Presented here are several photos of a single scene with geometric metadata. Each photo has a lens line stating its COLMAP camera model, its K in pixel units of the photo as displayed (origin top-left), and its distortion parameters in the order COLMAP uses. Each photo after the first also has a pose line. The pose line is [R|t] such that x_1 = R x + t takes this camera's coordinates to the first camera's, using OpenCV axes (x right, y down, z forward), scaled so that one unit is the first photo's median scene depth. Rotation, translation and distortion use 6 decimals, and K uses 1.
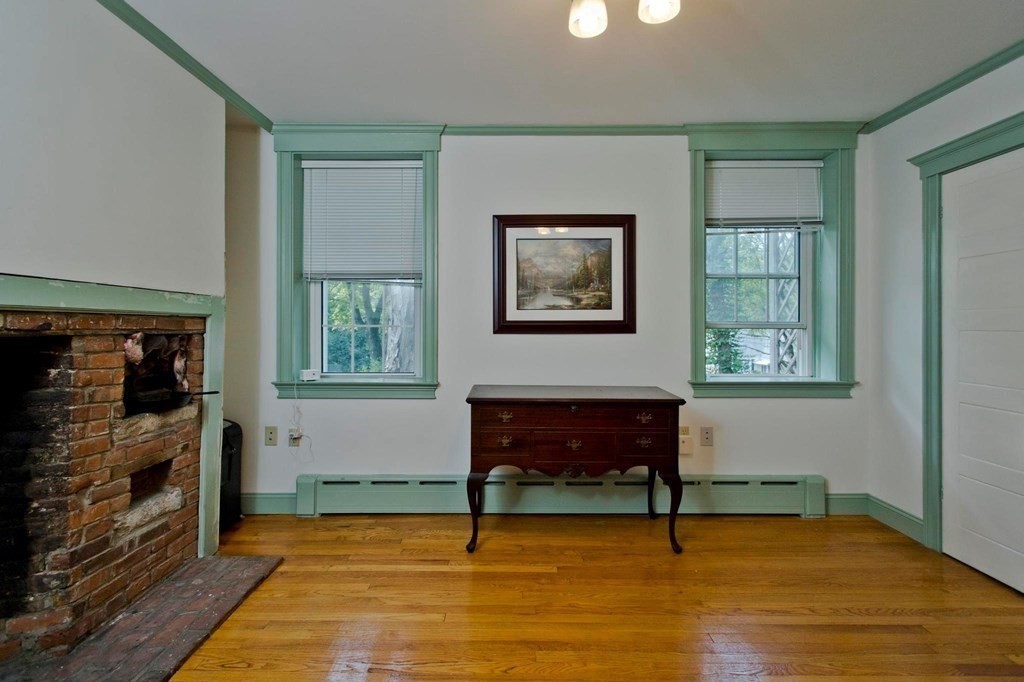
lens RADIAL K [[490.8, 0, 518.7], [0, 490.8, 324.1], [0, 0, 1]] dist [0.000705, 0.000057]
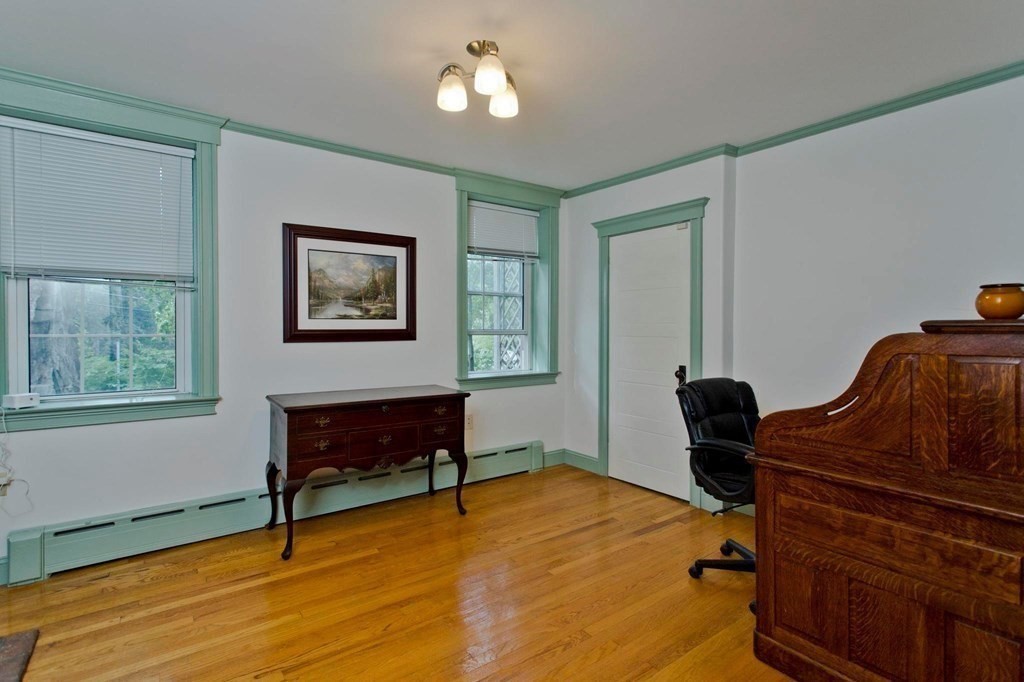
lens RADIAL K [[483.9, 0, 516.8], [0, 483.9, 335.0], [0, 0, 1]] dist [0.000781, 0.000337]
pose [[0.808972, -0.008165, 0.587791, -0.297463], [-0.002809, 0.999838, 0.017755, -0.018130], [-0.587841, -0.016014, 0.808818, -0.081763]]
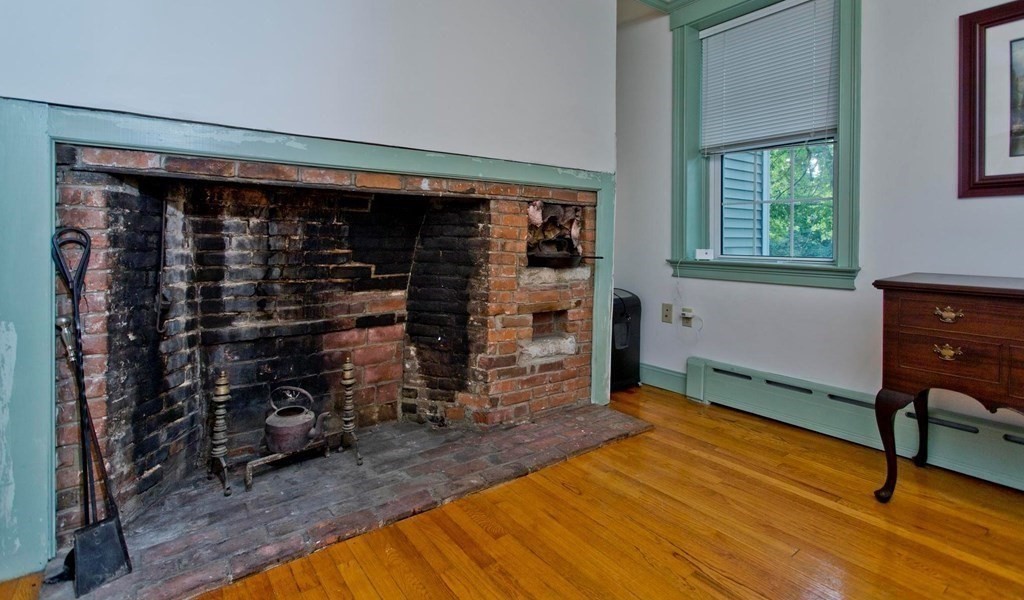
lens RADIAL K [[499.9, 0, 507.8], [0, 499.9, 244.1], [0, 0, 1]] dist [0.000161, 0.000070]
pose [[0.591628, 0.009465, -0.806155, 0.158000], [-0.000530, 0.999935, 0.011351, 0.088729], [0.806211, -0.006288, 0.591595, 0.149378]]
